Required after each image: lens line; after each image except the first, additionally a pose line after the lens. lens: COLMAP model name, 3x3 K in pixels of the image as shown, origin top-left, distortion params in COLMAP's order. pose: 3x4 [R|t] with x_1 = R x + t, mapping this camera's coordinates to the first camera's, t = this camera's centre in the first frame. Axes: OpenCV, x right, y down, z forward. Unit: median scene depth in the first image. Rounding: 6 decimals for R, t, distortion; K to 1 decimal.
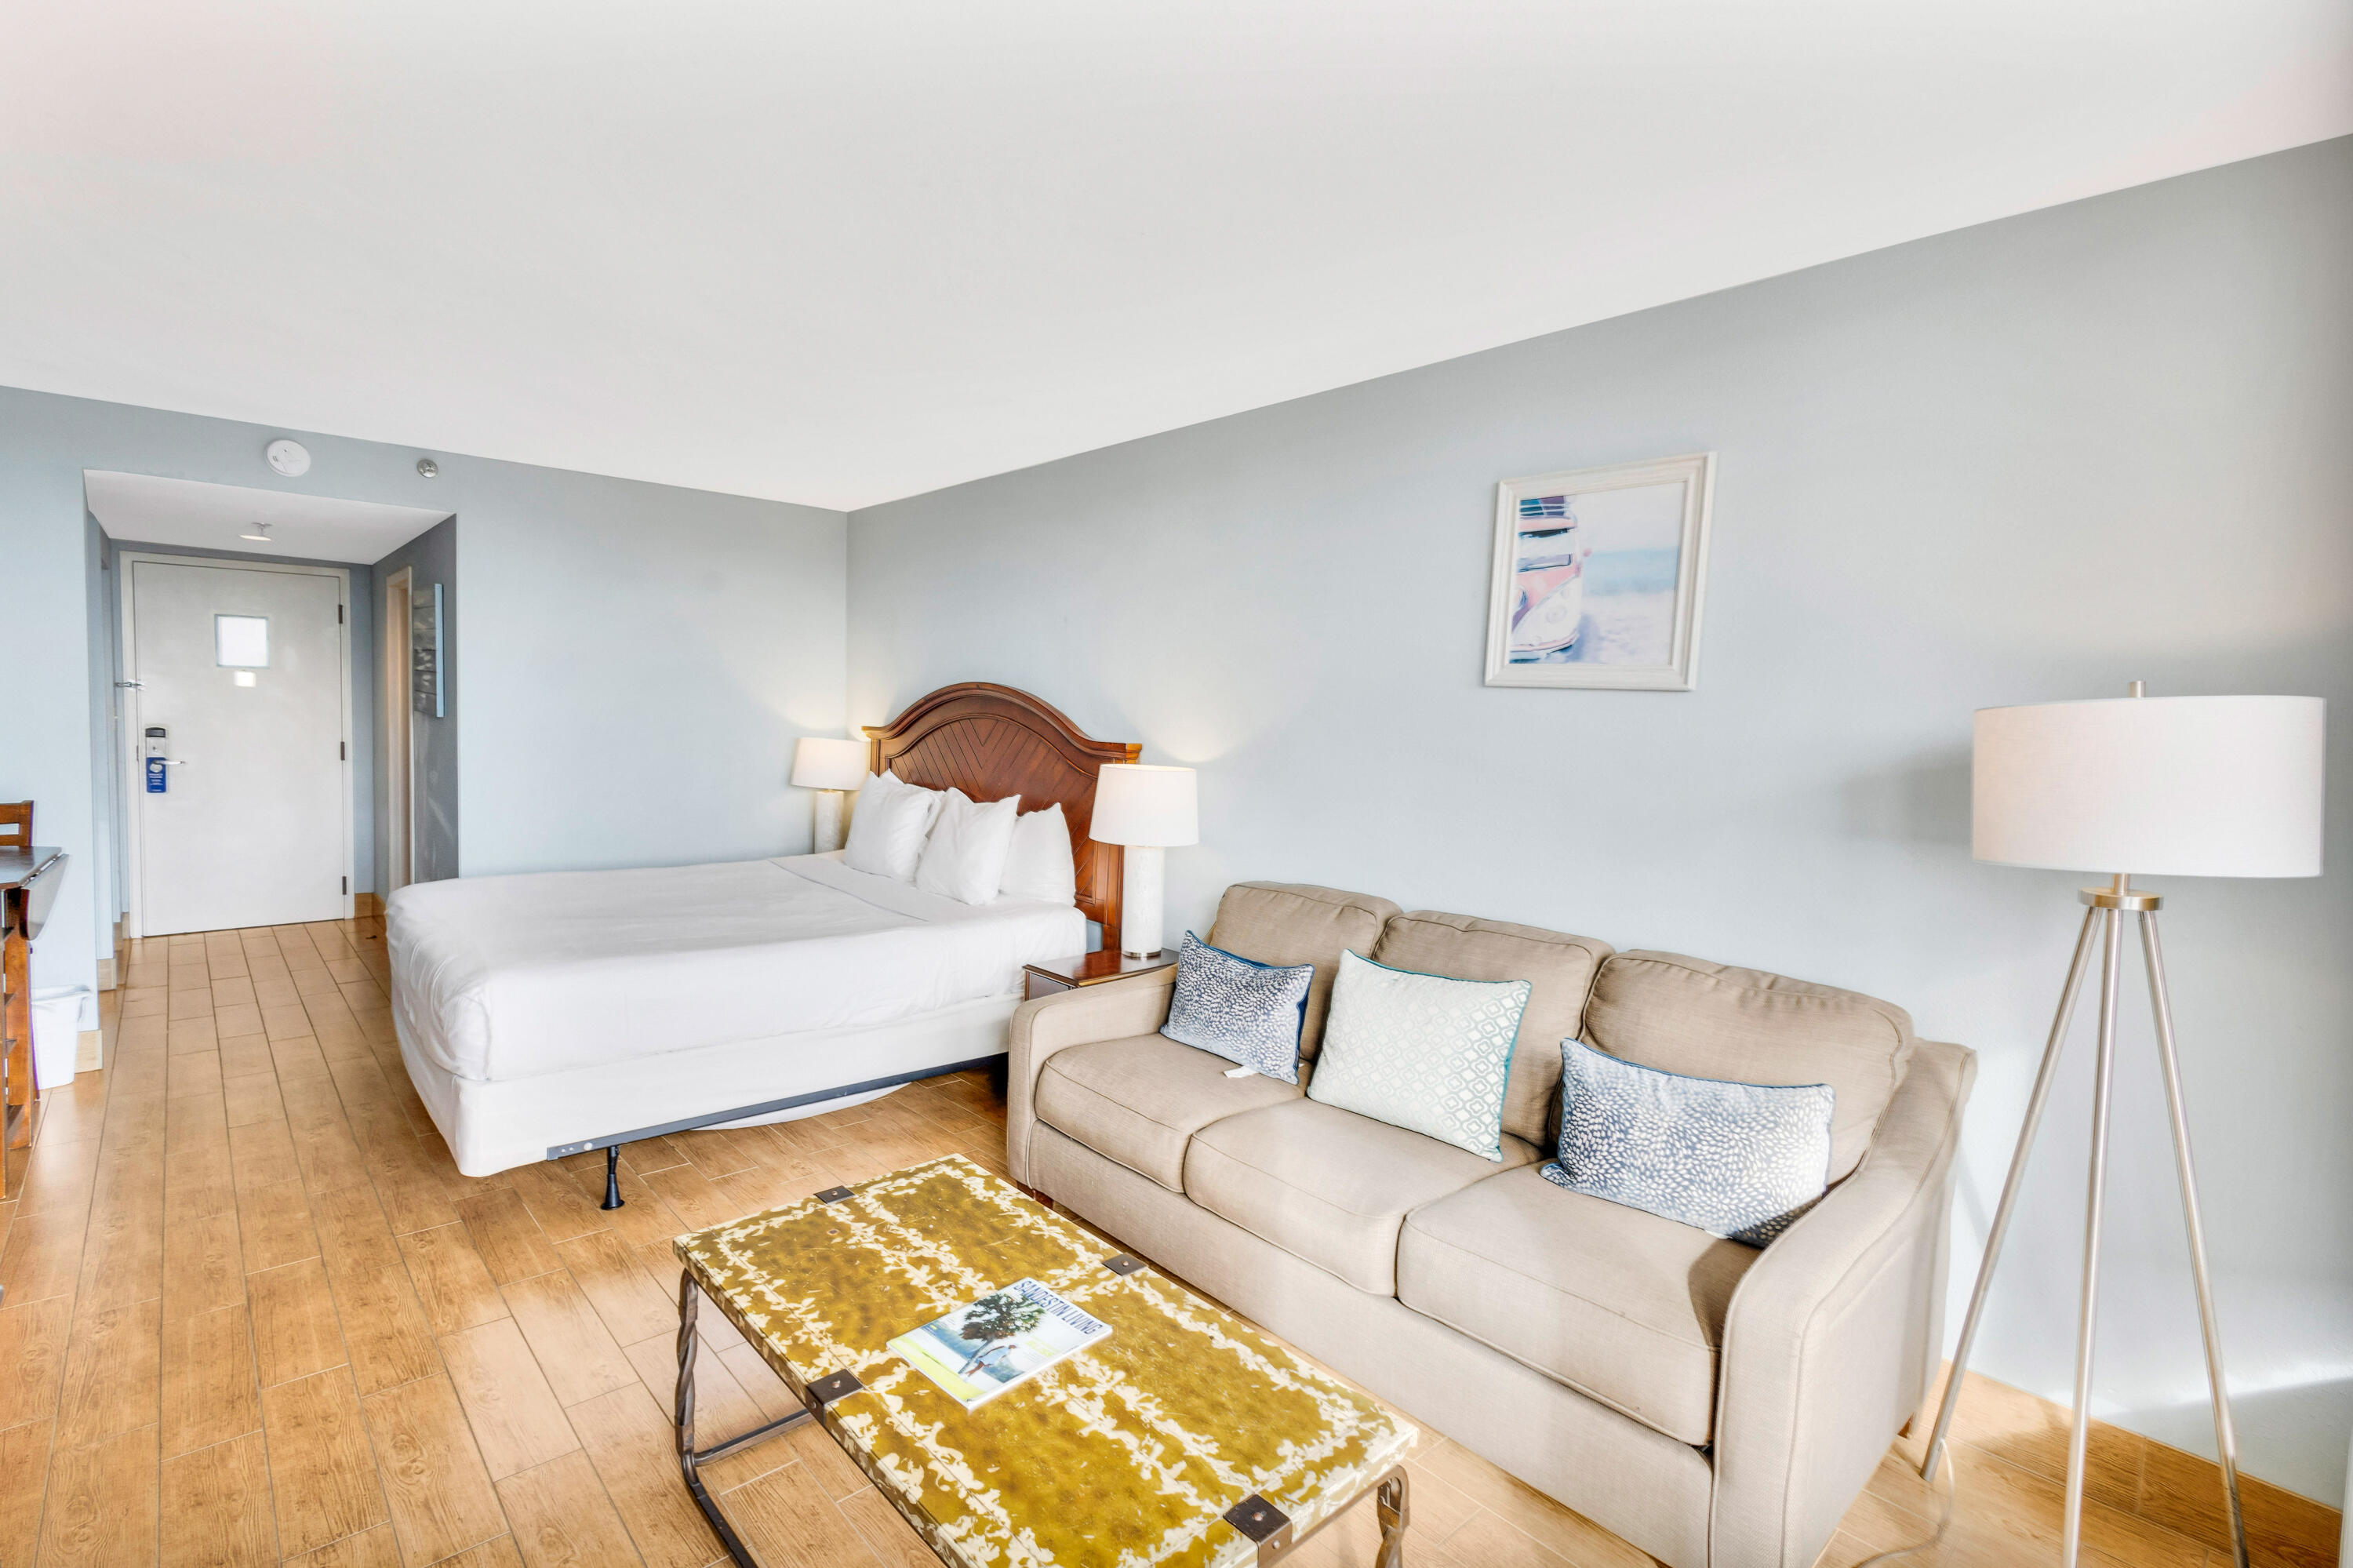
lens RADIAL K [[1117.1, 0, 1214.2], [0, 1117.1, 774.7], [0, 0, 1]] dist [0.003128, -0.003529]
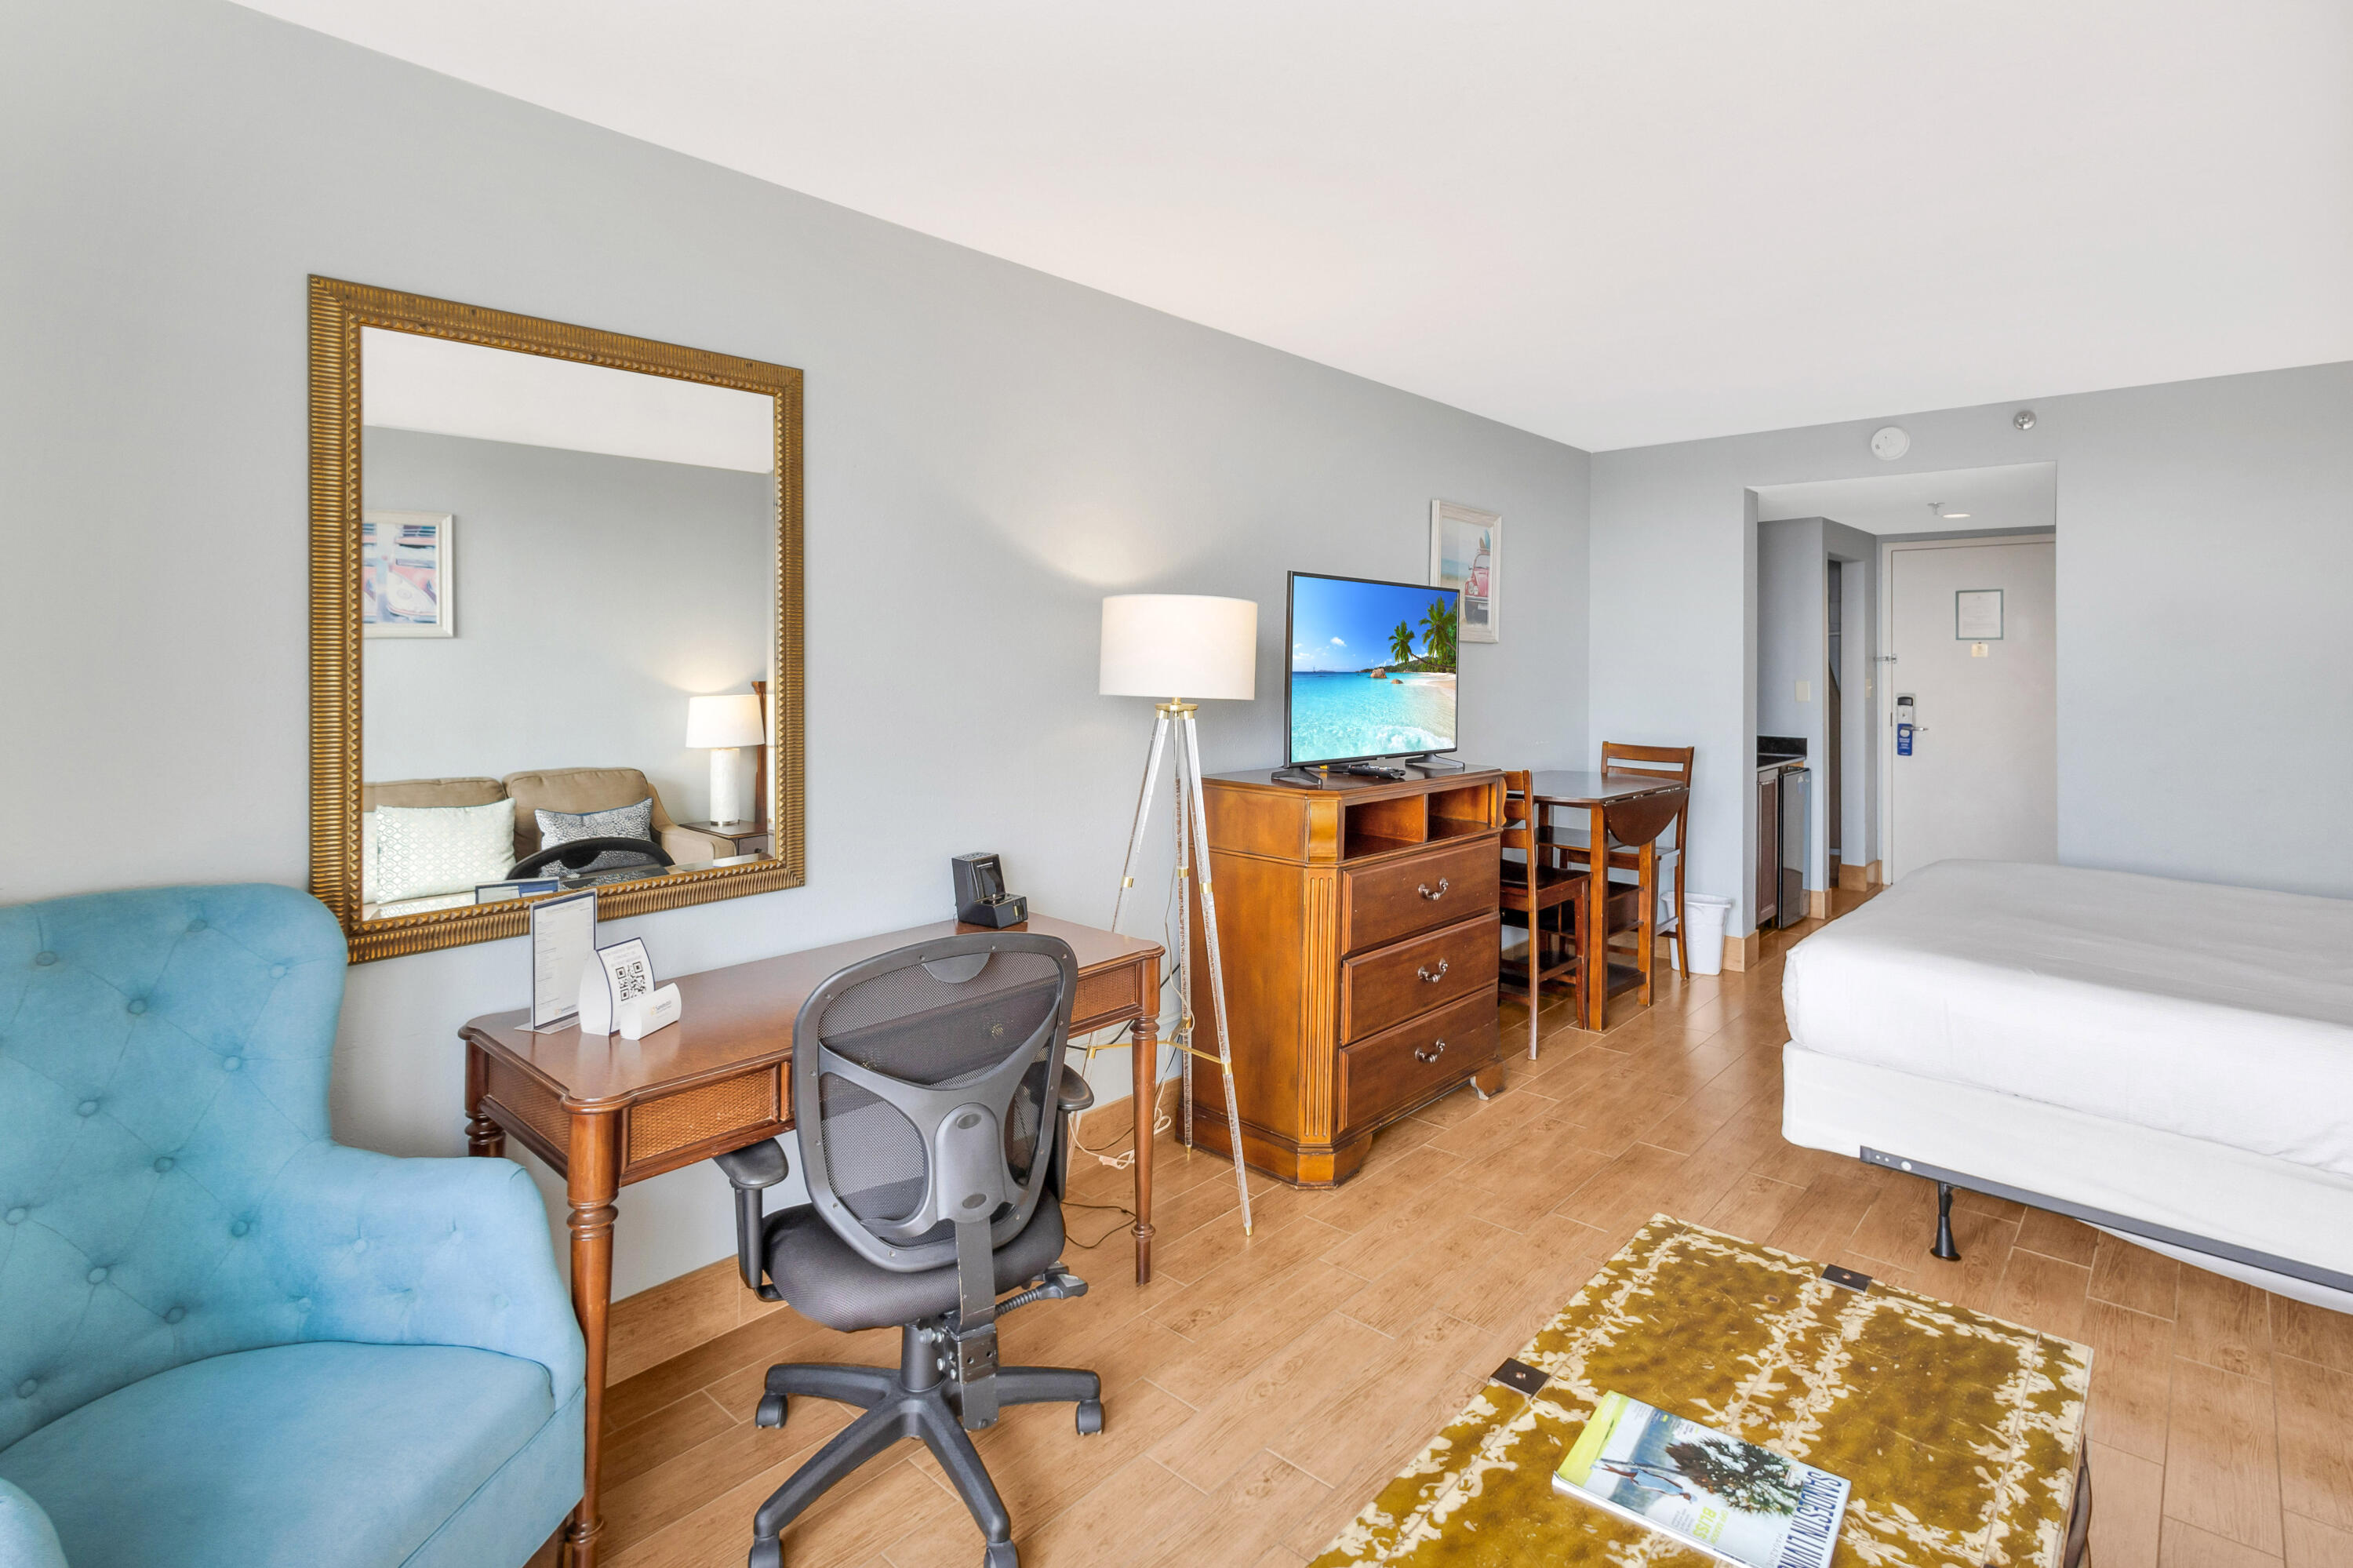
lens RADIAL K [[1154.2, 0, 1098.6], [0, 1154.2, 636.0], [0, 0, 1]] dist [0.002742, 0.000777]
pose [[0.057288, -0.039745, -0.997566, 0.488306], [-0.063148, 0.997062, -0.043352, -0.006432], [0.996359, 0.065478, 0.054610, 0.426786]]
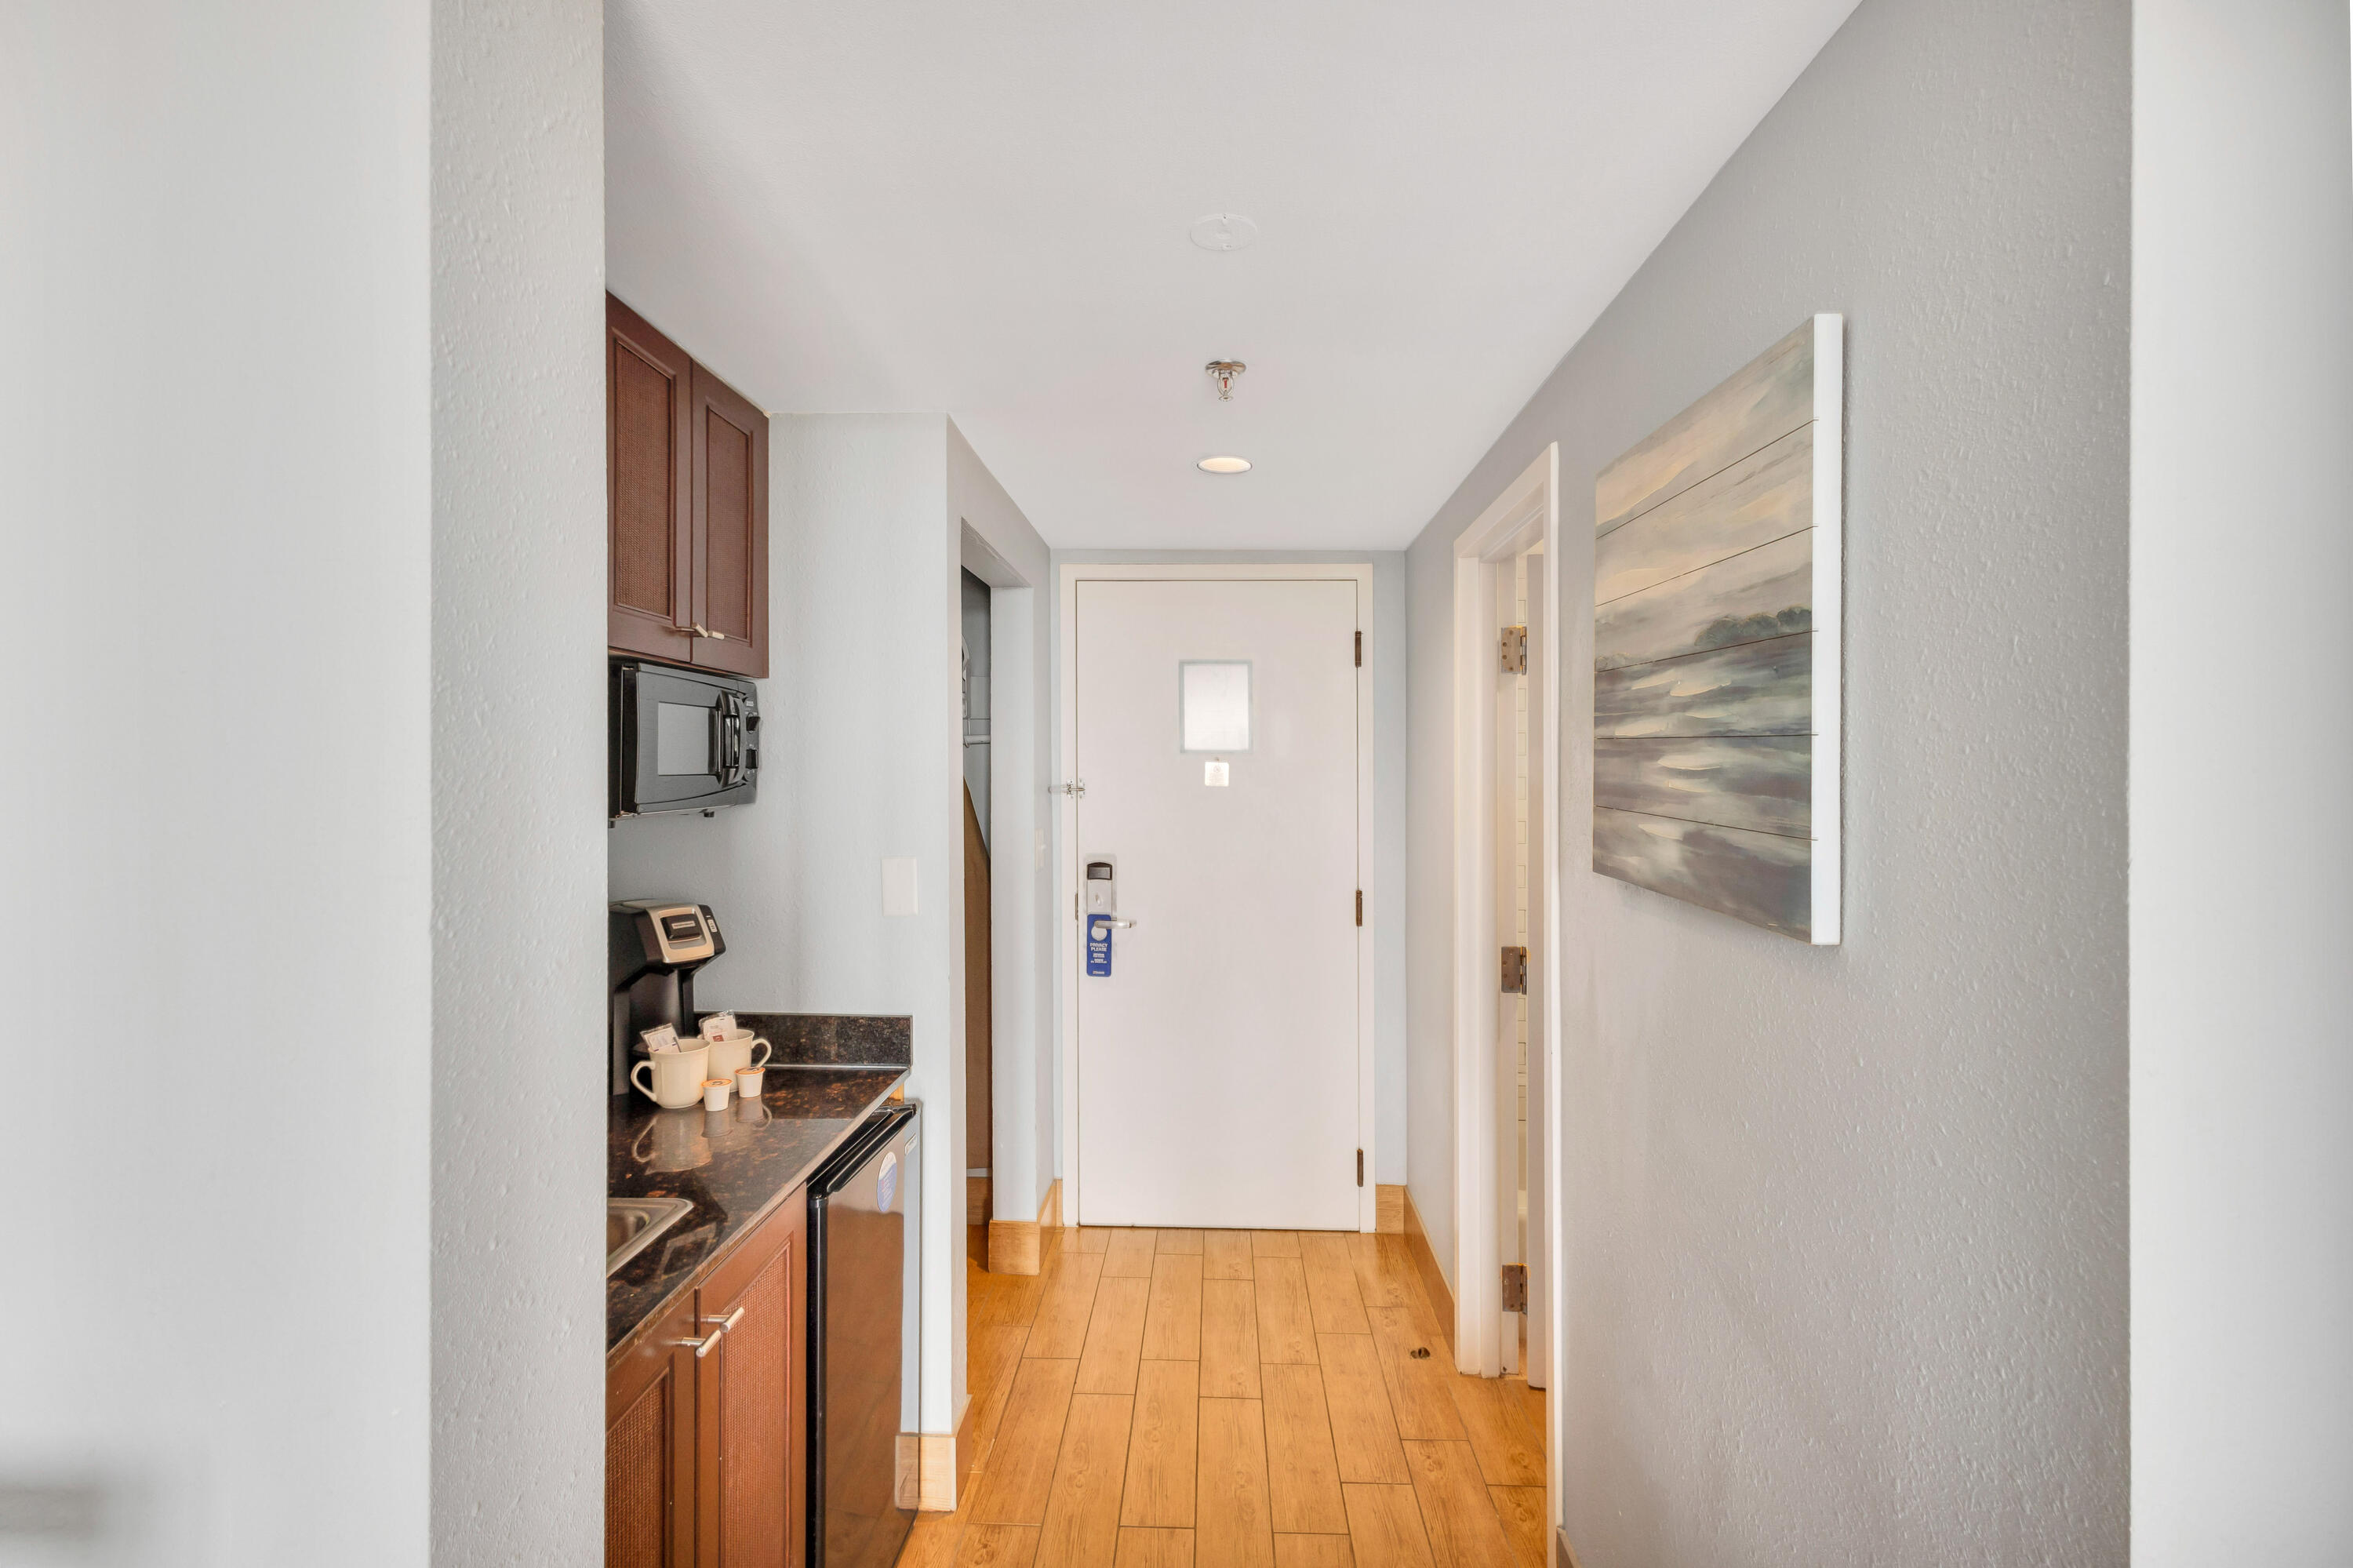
lens RADIAL K [[1117.1, 0, 1186.2], [0, 1117.1, 770.2], [0, 0, 1]] dist [0.003128, -0.003529]
pose [[0.713349, -0.027908, -0.700253, -1.625874], [-0.018112, 0.998139, -0.058231, -0.180052], [0.700575, 0.054221, 0.711516, 1.966536]]
